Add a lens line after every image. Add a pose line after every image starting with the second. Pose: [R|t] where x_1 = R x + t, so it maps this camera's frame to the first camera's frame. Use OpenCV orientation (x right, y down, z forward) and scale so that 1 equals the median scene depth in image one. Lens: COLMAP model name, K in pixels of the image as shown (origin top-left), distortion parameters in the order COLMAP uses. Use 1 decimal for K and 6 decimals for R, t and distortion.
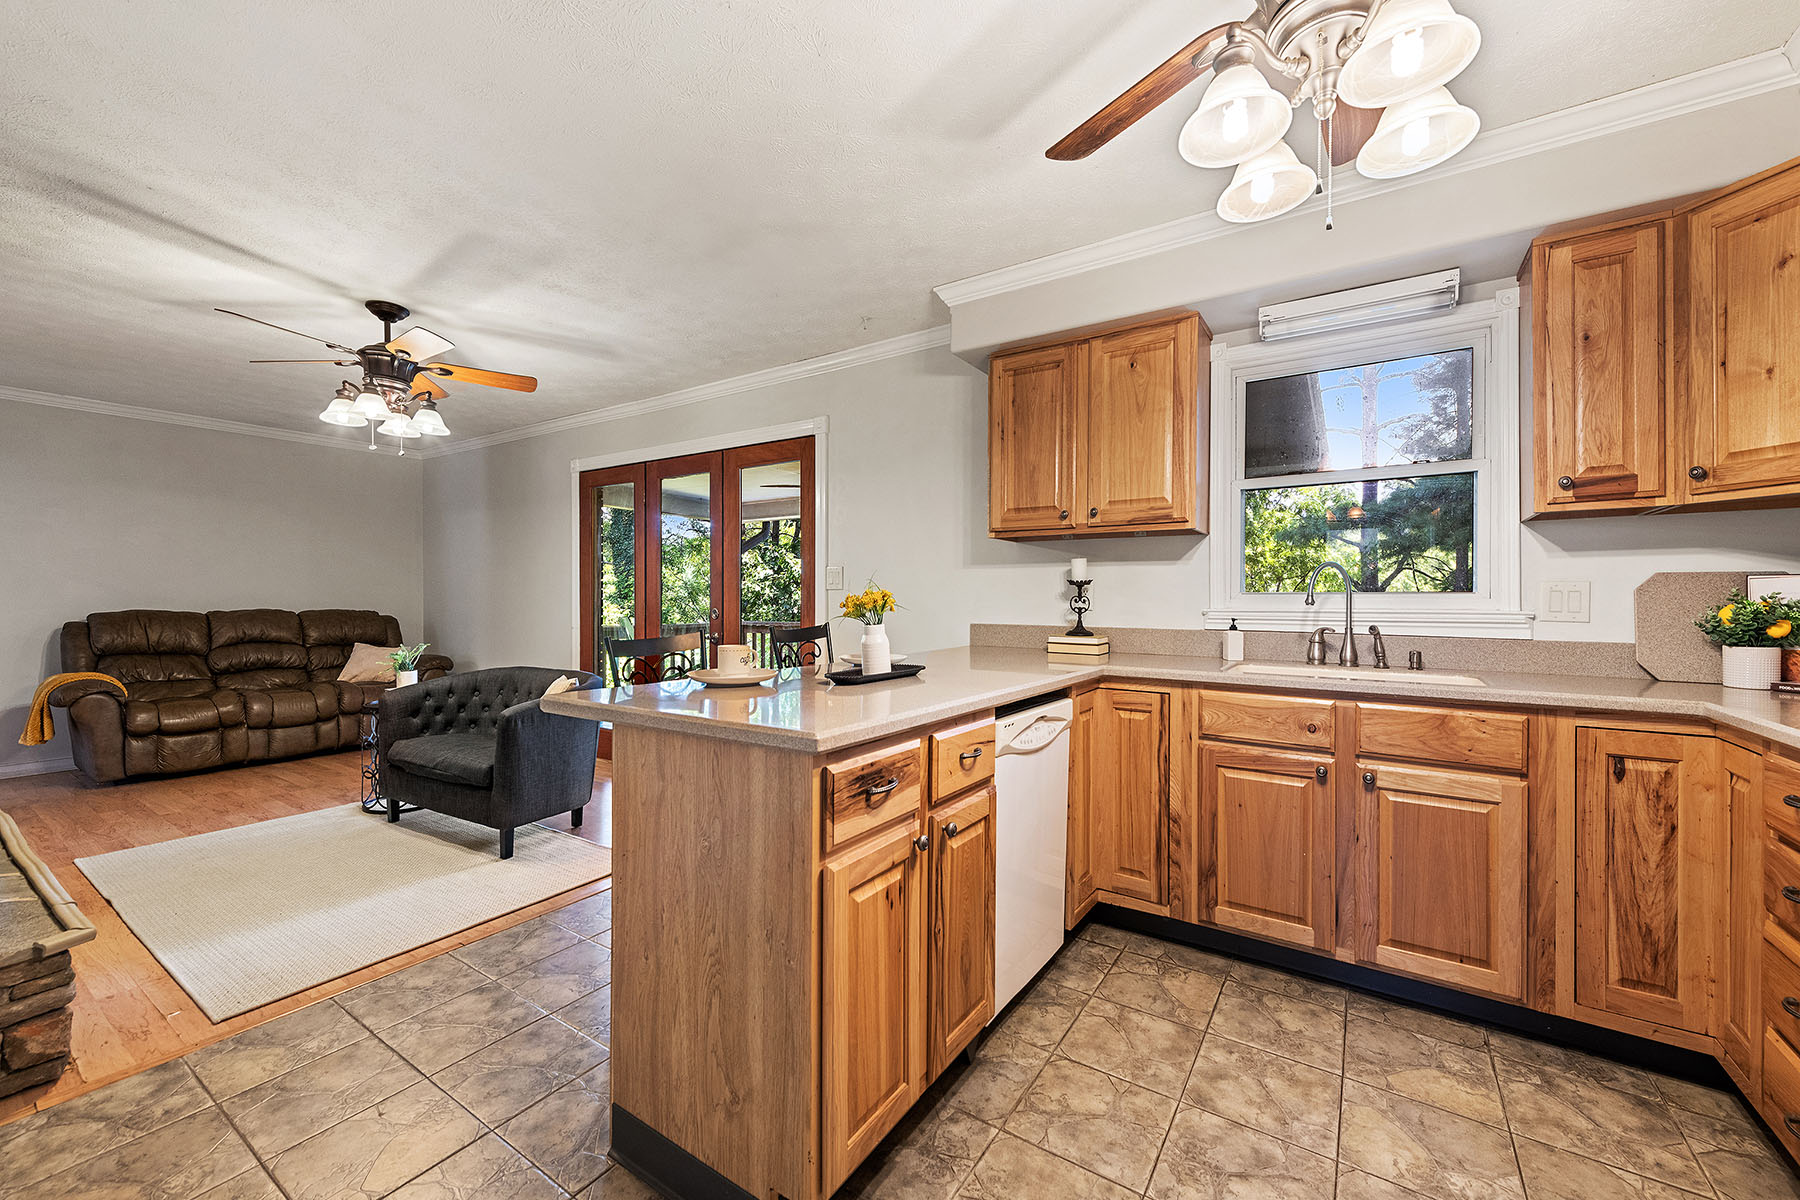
lens RADIAL K [[703.0, 0, 899.3], [0, 703.0, 599.8], [0, 0, 1]] dist [0.008962, -0.001711]
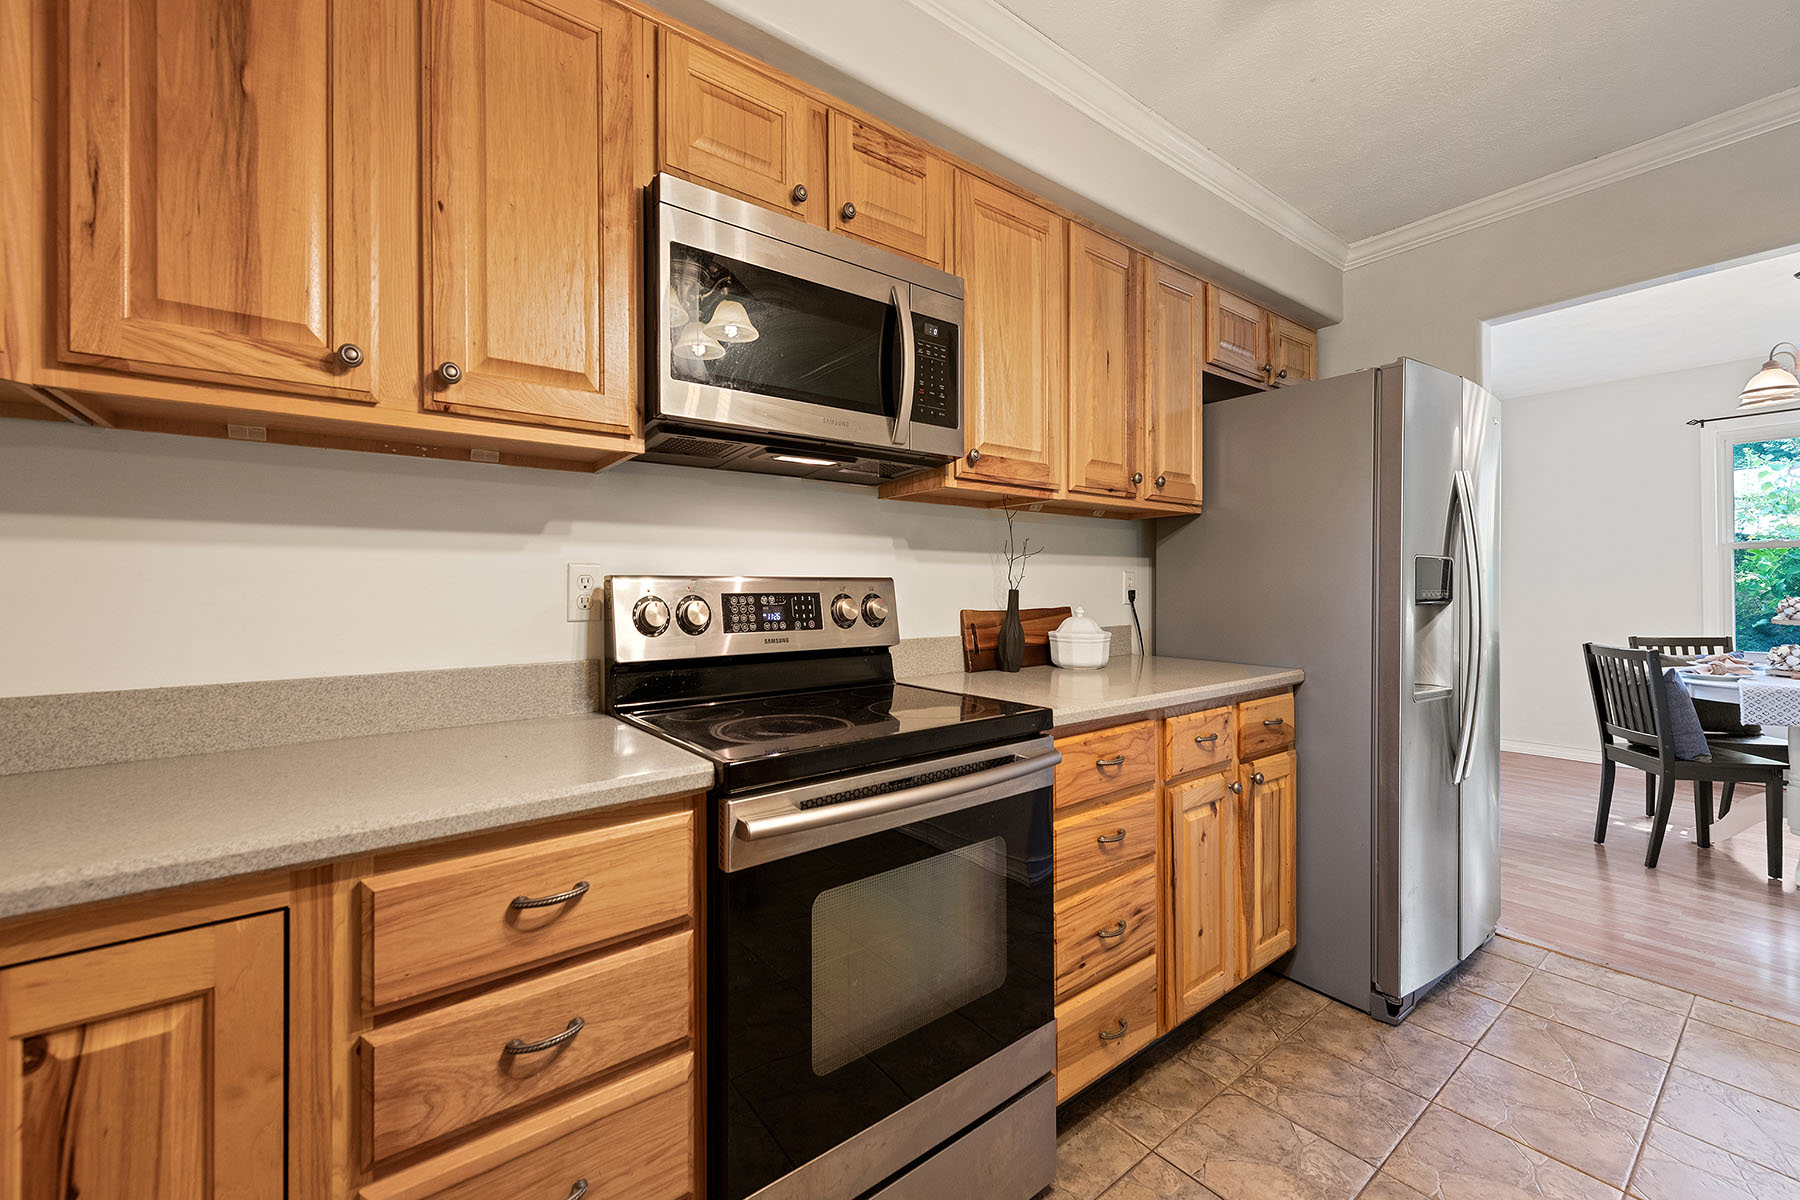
lens RADIAL K [[703.0, 0, 893.0], [0, 703.0, 588.8], [0, 0, 1]] dist [0.008962, -0.001711]
pose [[-0.945094, 0.009494, 0.326660, 0.433838], [0.009156, 0.999955, -0.002572, -0.001917], [-0.326670, 0.000560, -0.945138, 0.901739]]
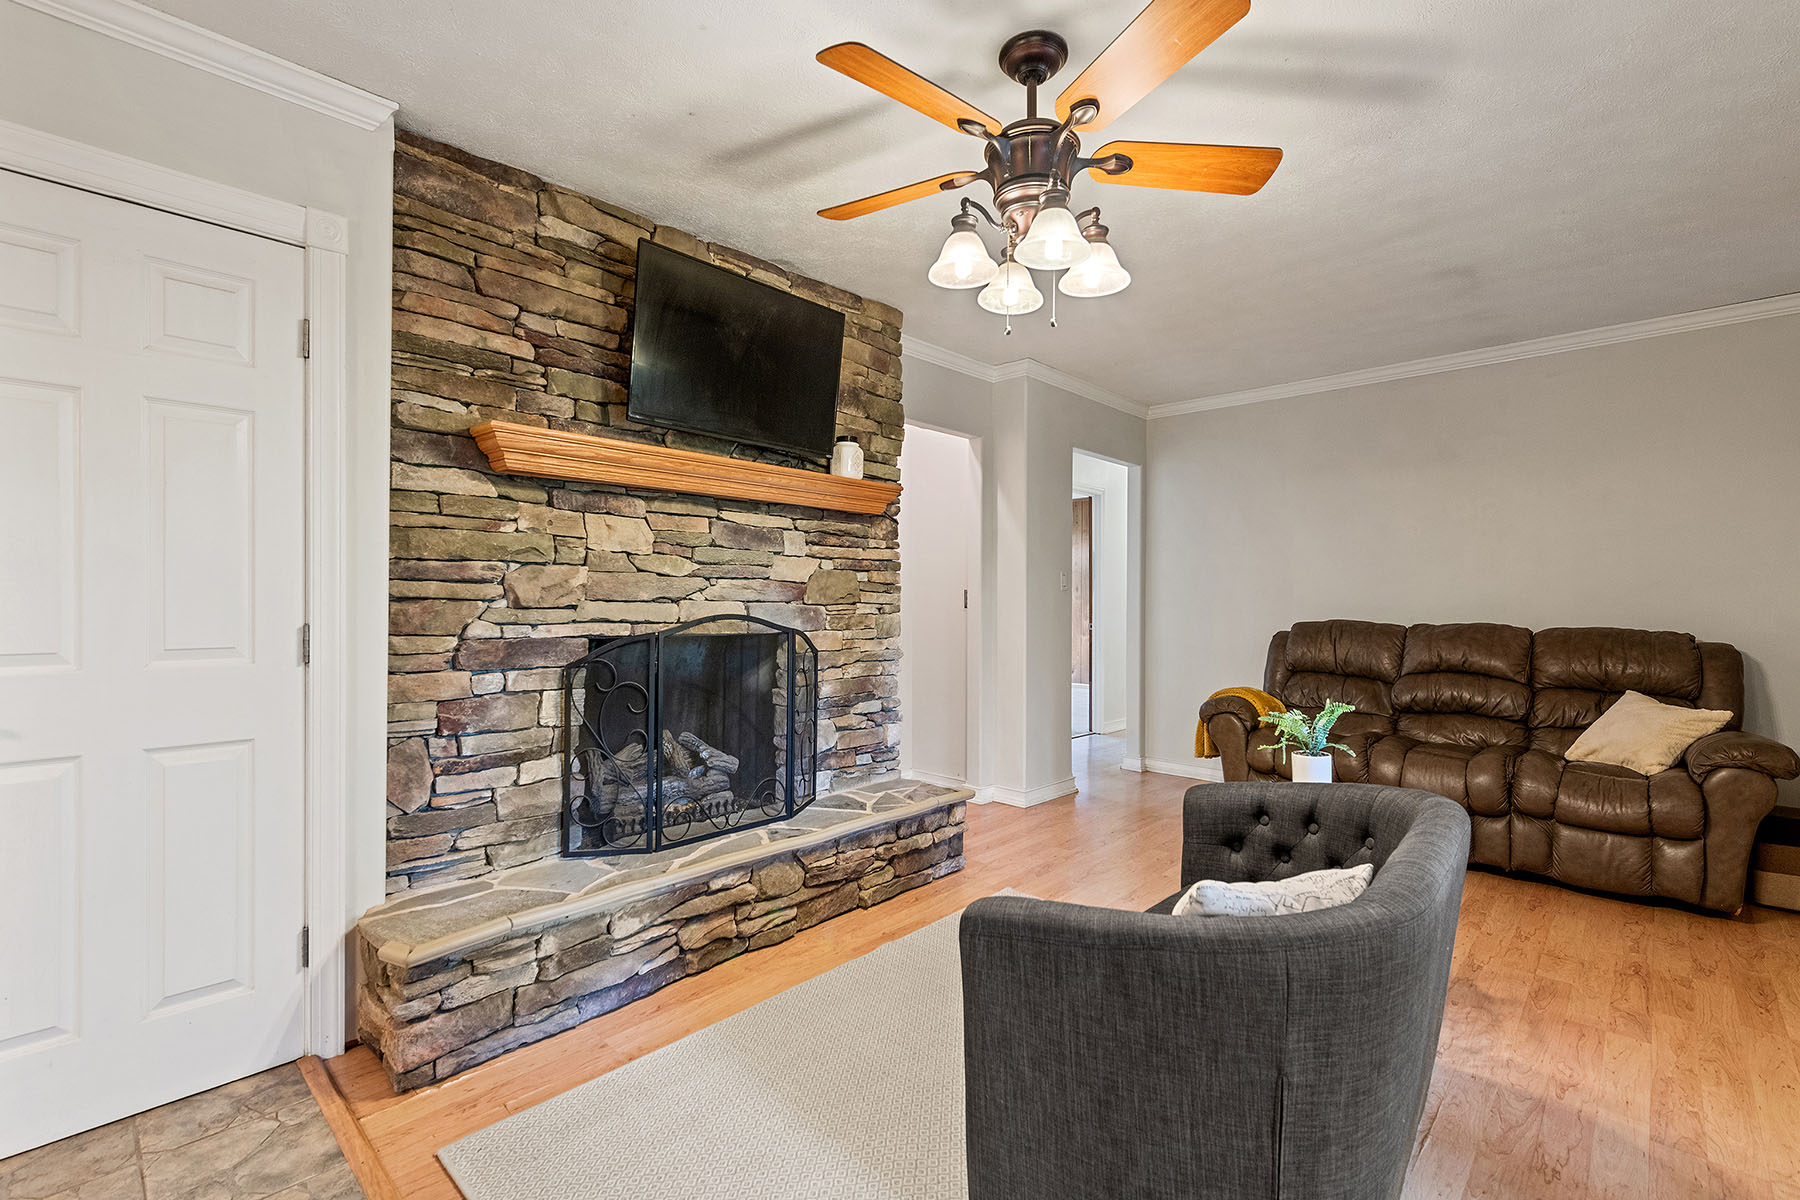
lens RADIAL K [[791.8, 0, 891.6], [0, 791.8, 600.6], [0, 0, 1]] dist [0.010320, -0.002557]
pose [[-0.170667, 0.000906, -0.985328, -0.179756], [-0.011787, 0.999926, 0.002961, -0.009967], [0.985258, 0.012119, -0.170644, 1.483967]]
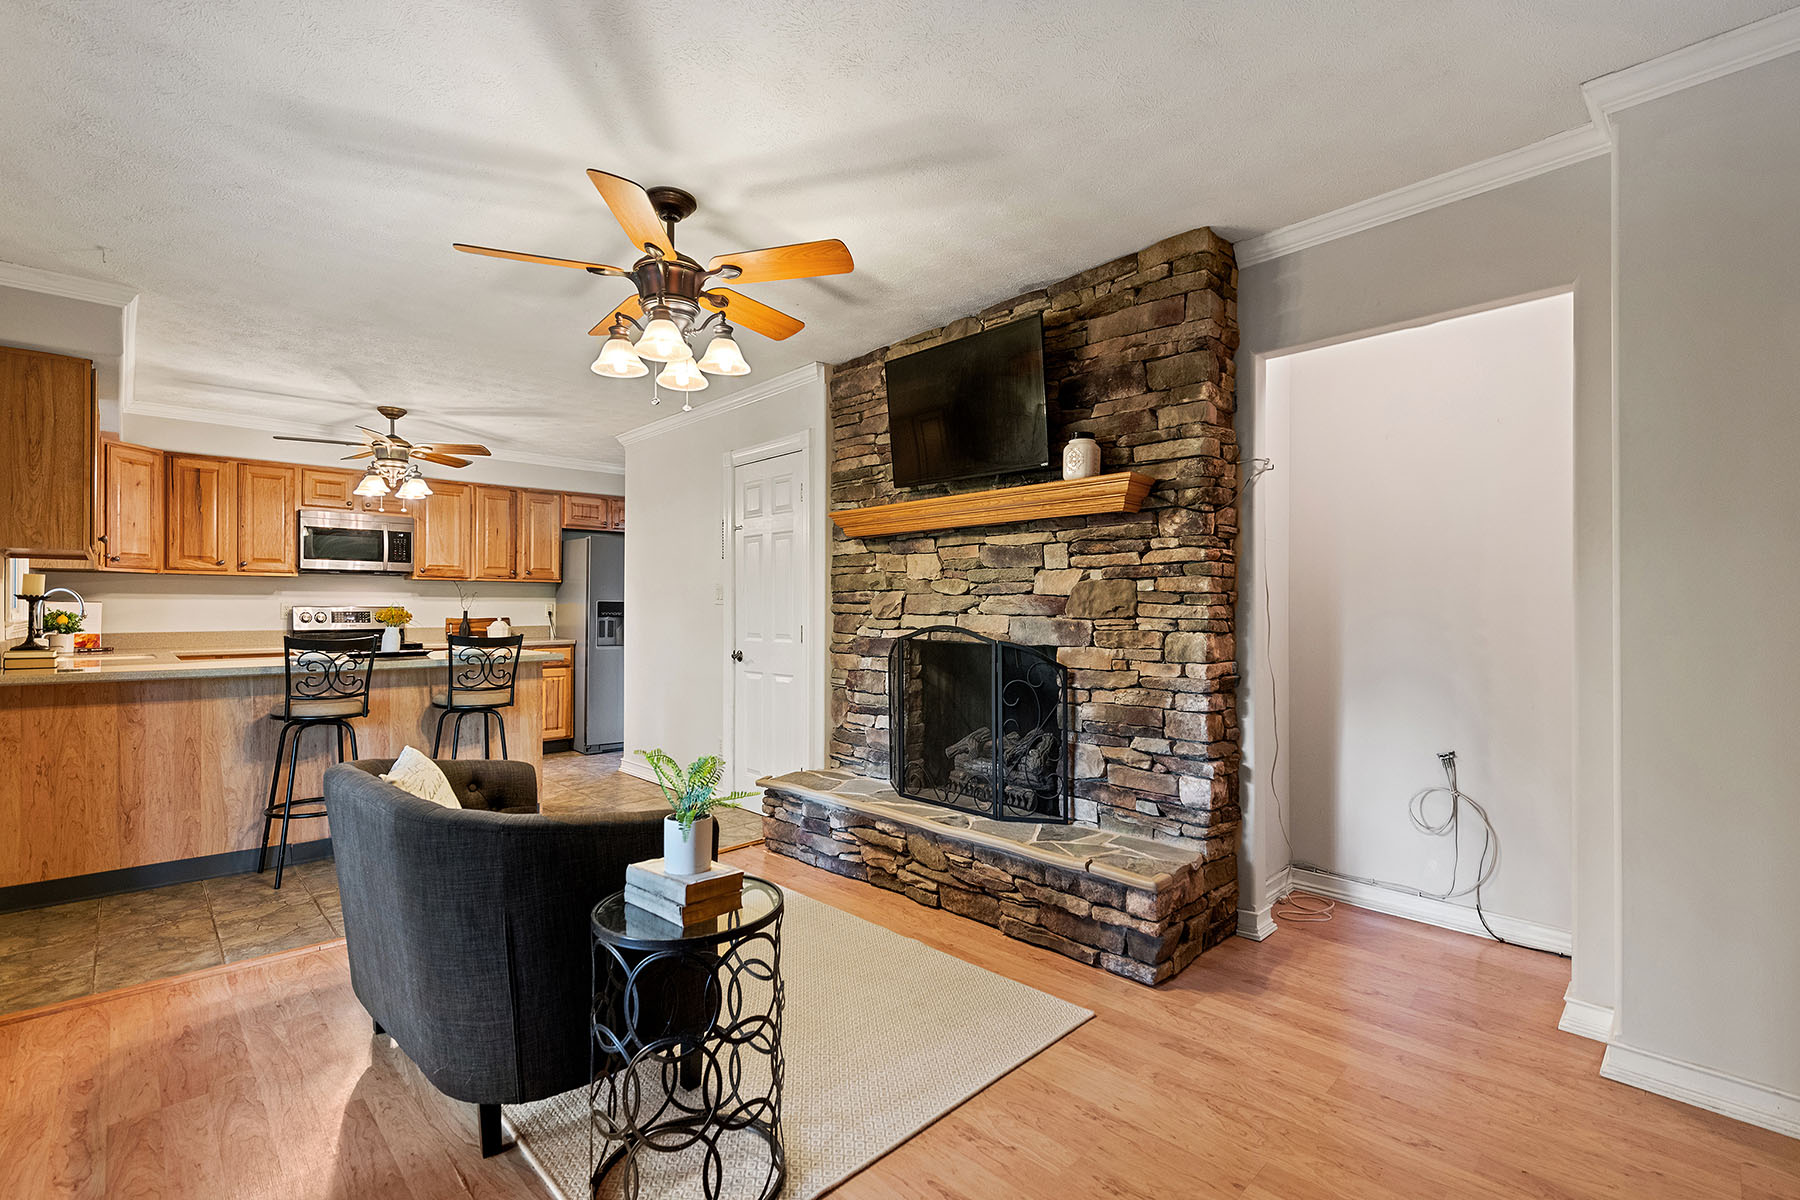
lens RADIAL K [[791.8, 0, 898.8], [0, 791.8, 610.0], [0, 0, 1]] dist [0.010320, -0.002557]
pose [[-0.977741, -0.001515, 0.209810, -1.648710], [-0.000956, 0.999996, 0.002765, -0.015285], [-0.209813, 0.002503, -0.977738, 2.552200]]
